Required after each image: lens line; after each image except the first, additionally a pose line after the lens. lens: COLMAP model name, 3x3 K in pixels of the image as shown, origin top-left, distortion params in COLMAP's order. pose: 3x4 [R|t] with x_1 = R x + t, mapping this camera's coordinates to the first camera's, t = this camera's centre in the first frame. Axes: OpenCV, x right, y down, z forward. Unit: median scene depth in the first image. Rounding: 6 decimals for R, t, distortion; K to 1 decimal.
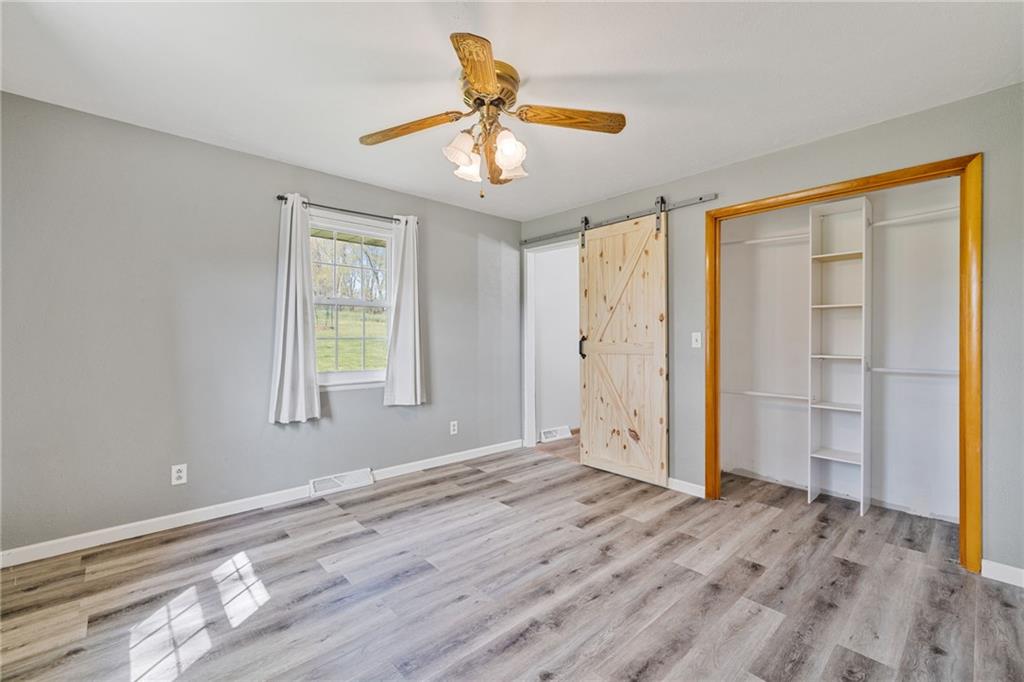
lens RADIAL K [[433.2, 0, 513.1], [0, 433.2, 339.1], [0, 0, 1]] dist [0.003275, 0.000893]
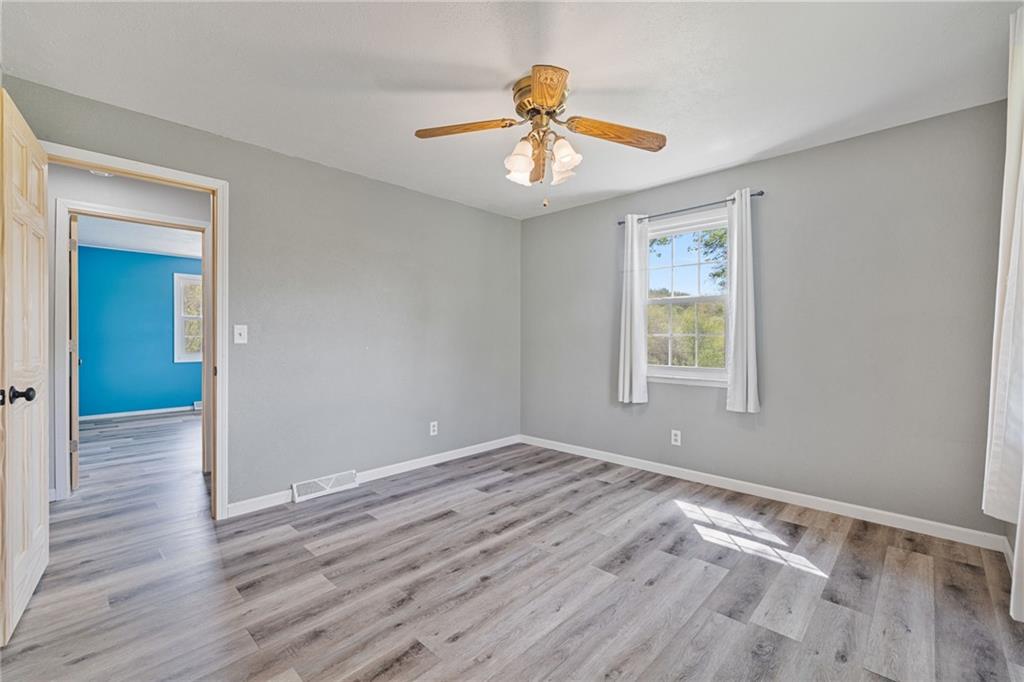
lens RADIAL K [[433.2, 0, 519.9], [0, 433.2, 343.0], [0, 0, 1]] dist [0.003275, 0.000893]
pose [[-0.996258, -0.004235, -0.086321, 0.068138], [-0.005636, 0.999856, 0.015989, 0.006633], [0.086241, 0.016416, -0.996139, 1.611895]]
